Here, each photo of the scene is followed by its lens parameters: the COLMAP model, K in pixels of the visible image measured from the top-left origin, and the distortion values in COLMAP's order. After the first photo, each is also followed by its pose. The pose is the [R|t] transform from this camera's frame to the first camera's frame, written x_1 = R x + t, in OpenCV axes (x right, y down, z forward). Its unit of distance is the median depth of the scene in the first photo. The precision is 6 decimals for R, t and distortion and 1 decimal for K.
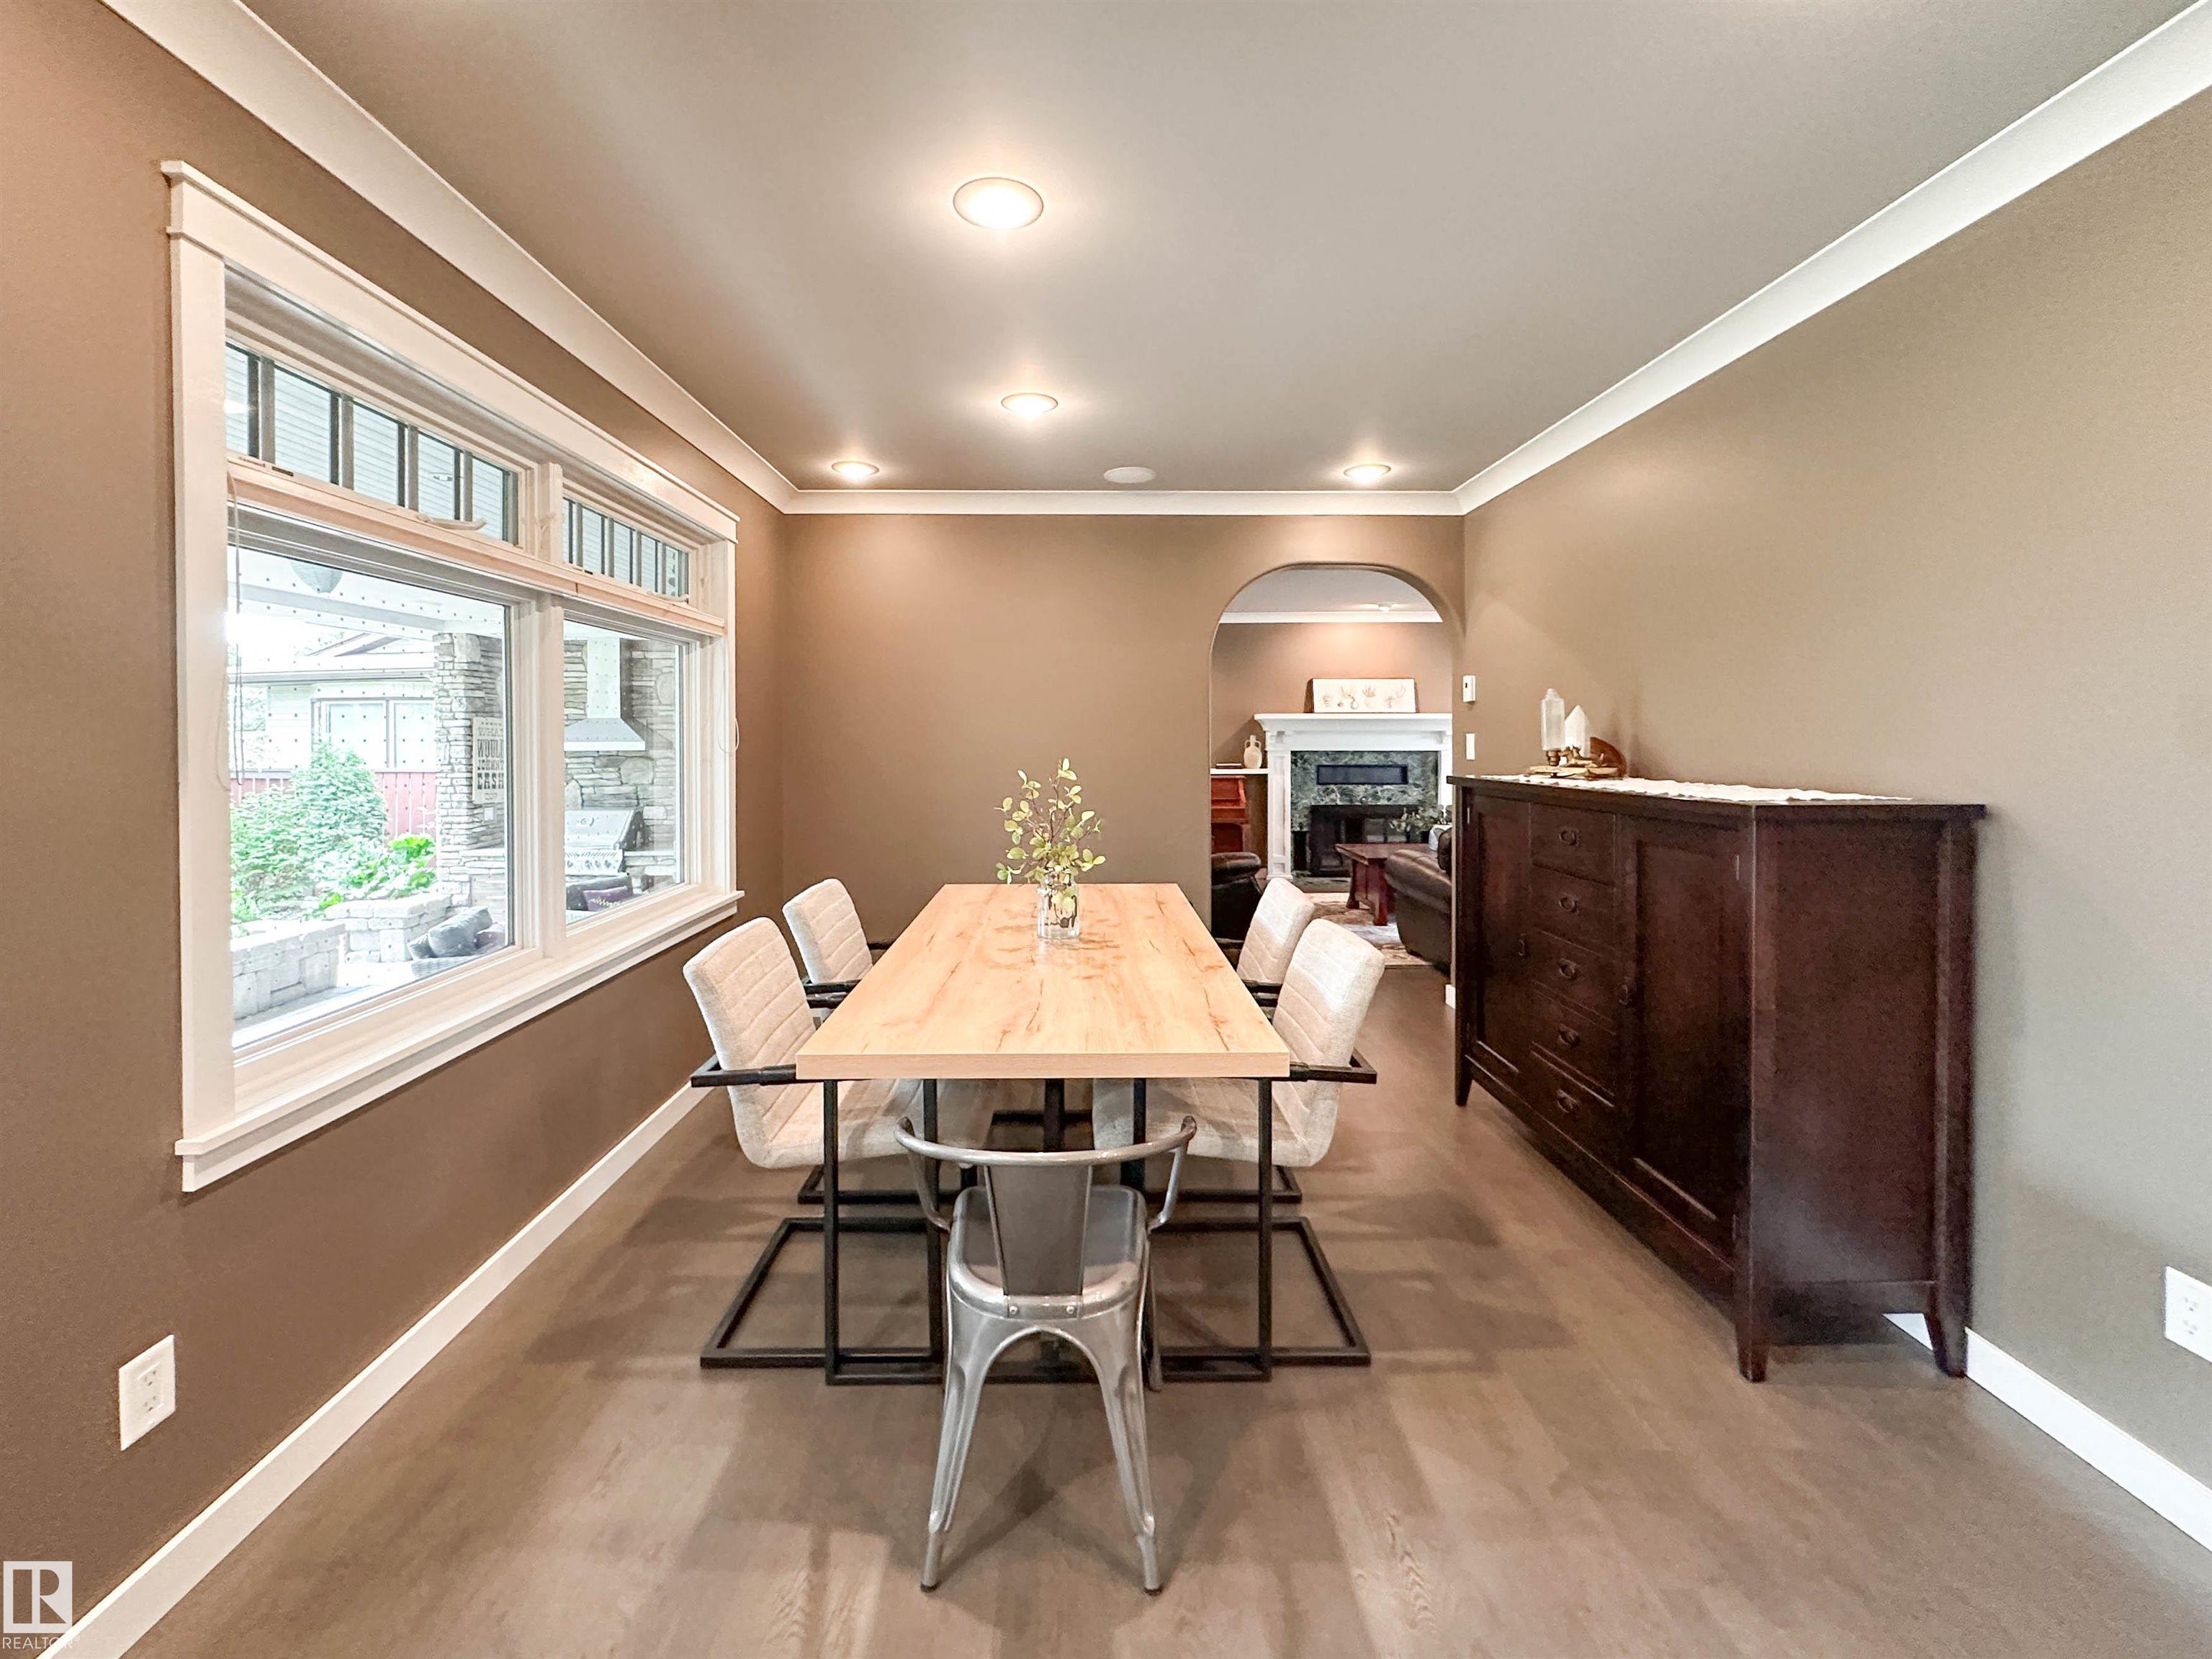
lens RADIAL K [[888.9, 0, 1103.9], [0, 888.9, 735.3], [0, 0, 1]] dist [-0.001103, -0.000044]
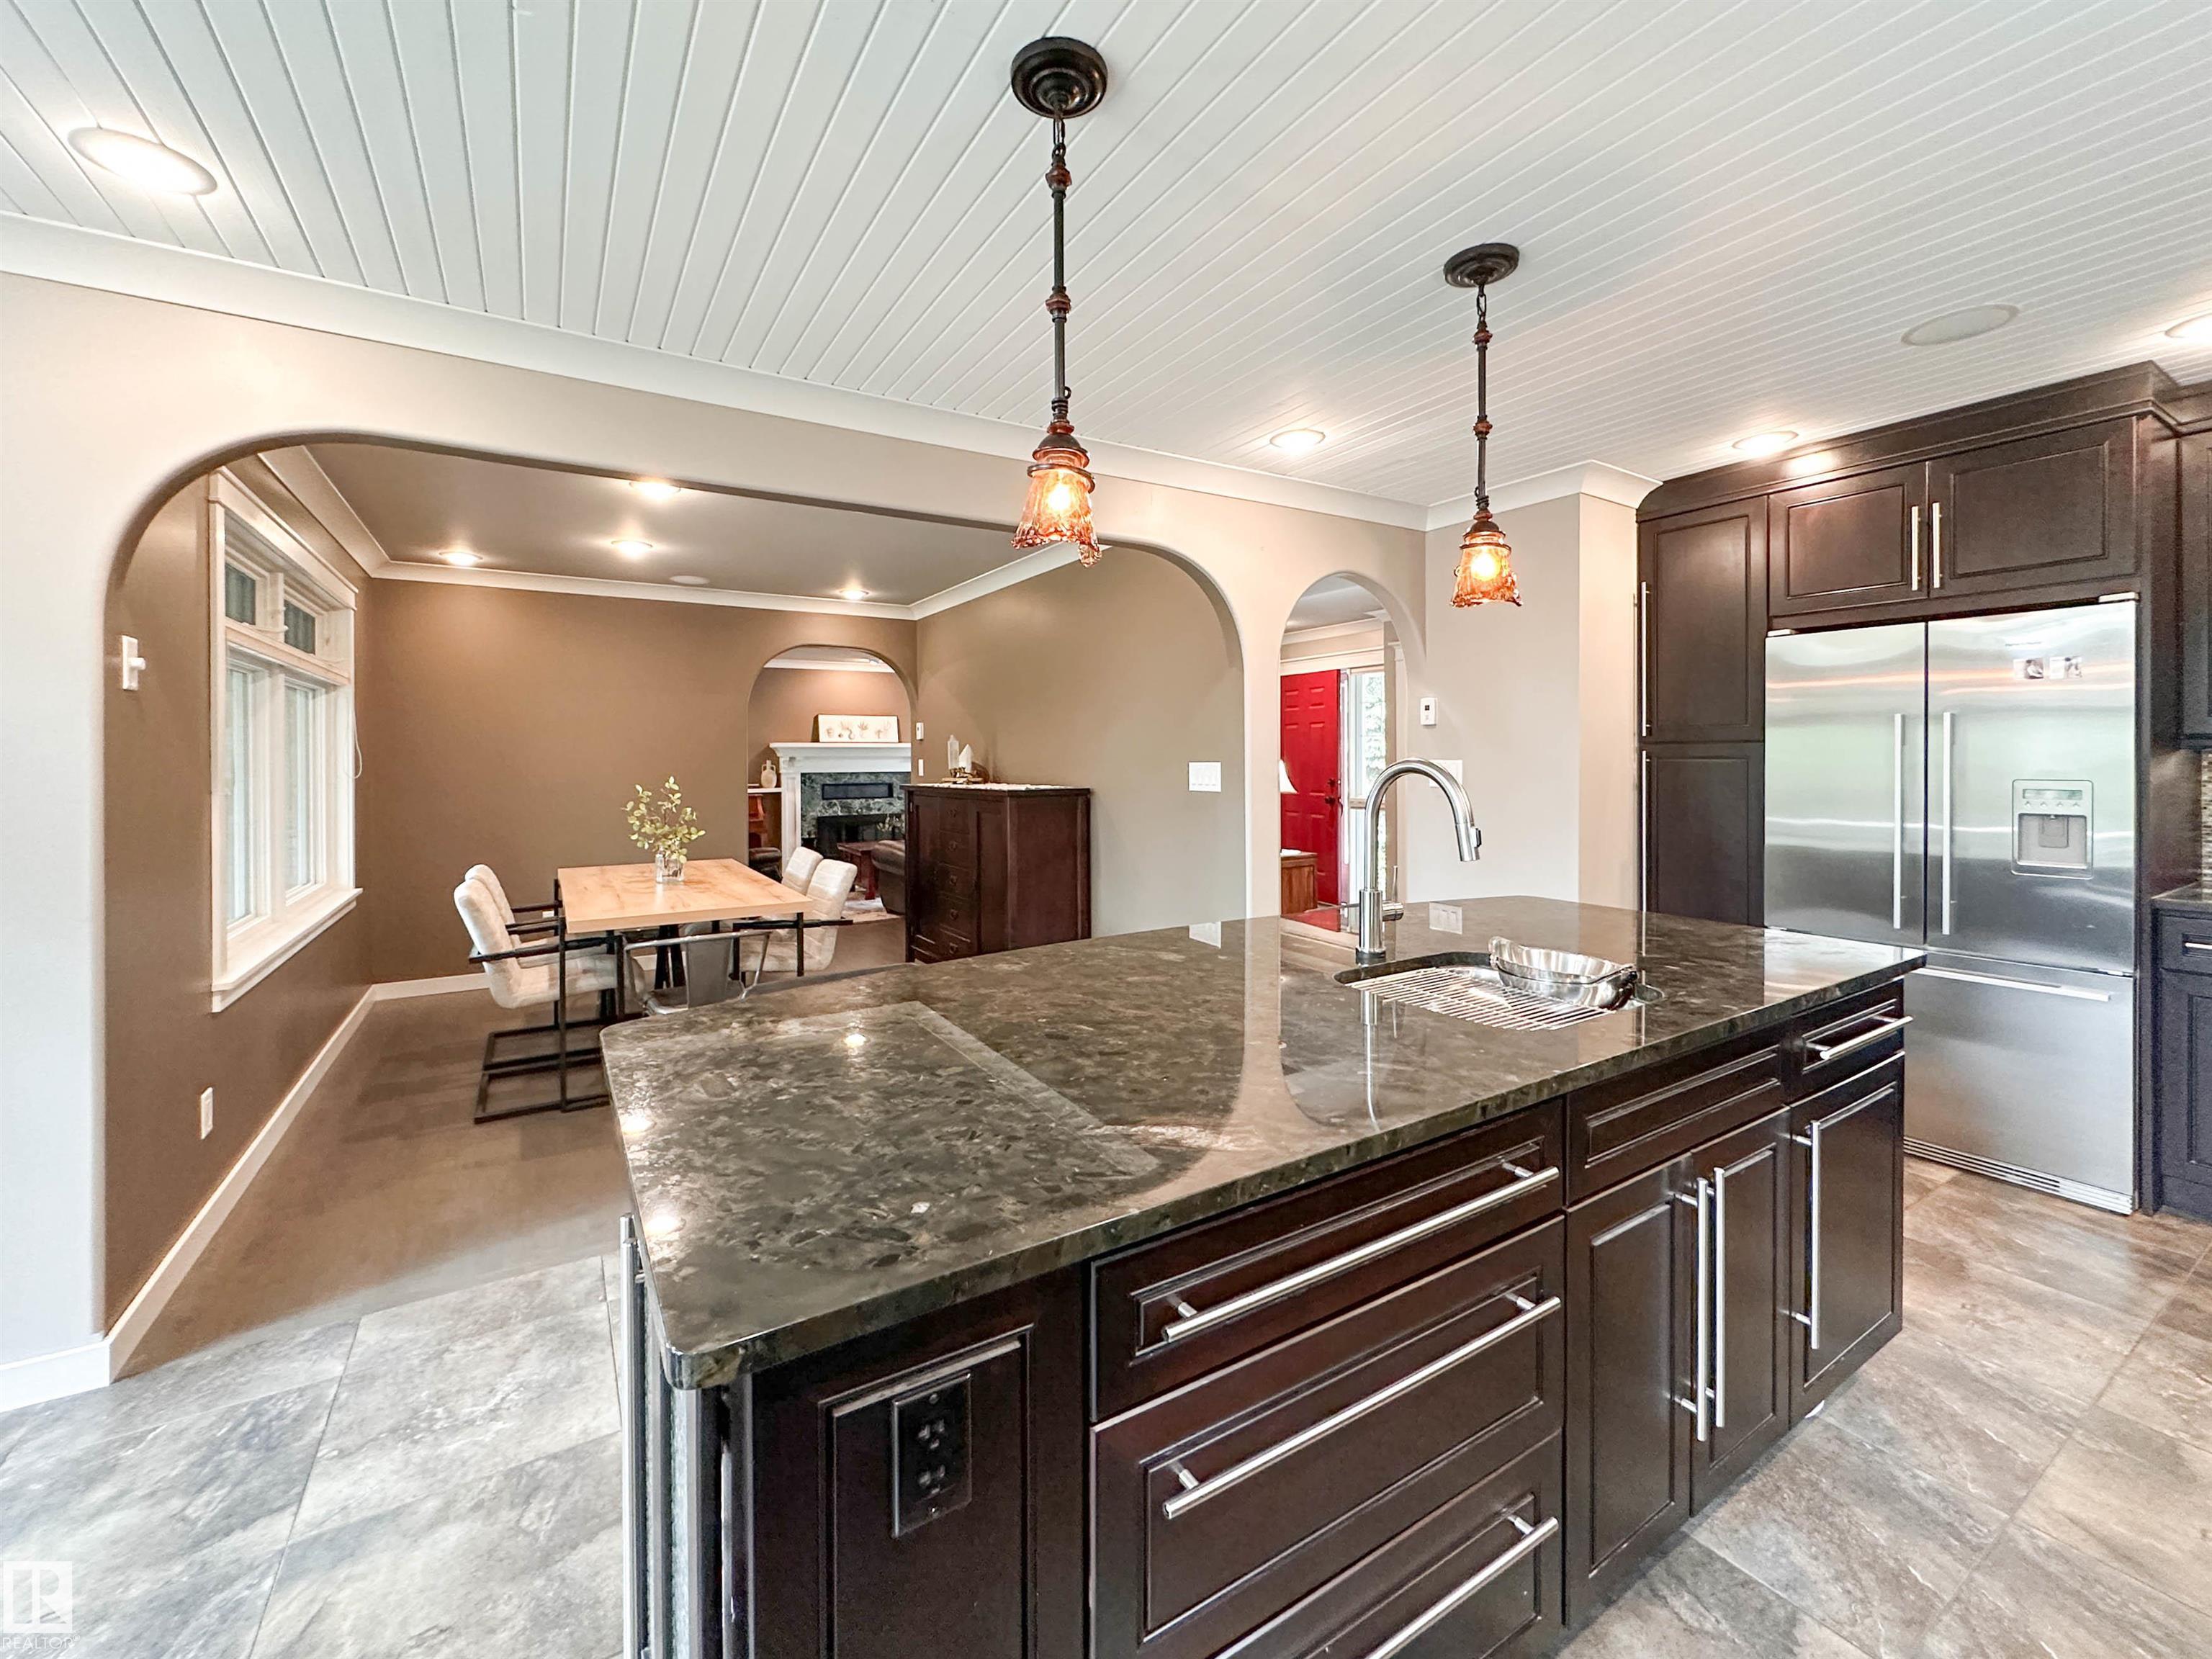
lens RADIAL K [[884.4, 0, 1063.5], [0, 884.4, 760.4], [0, 0, 1]] dist [-0.000603, -0.000009]
pose [[0.875851, -0.004916, 0.482556, -0.143140], [0.004094, 0.999988, 0.002757, -0.004246], [-0.482563, -0.000439, 0.875861, -0.575666]]
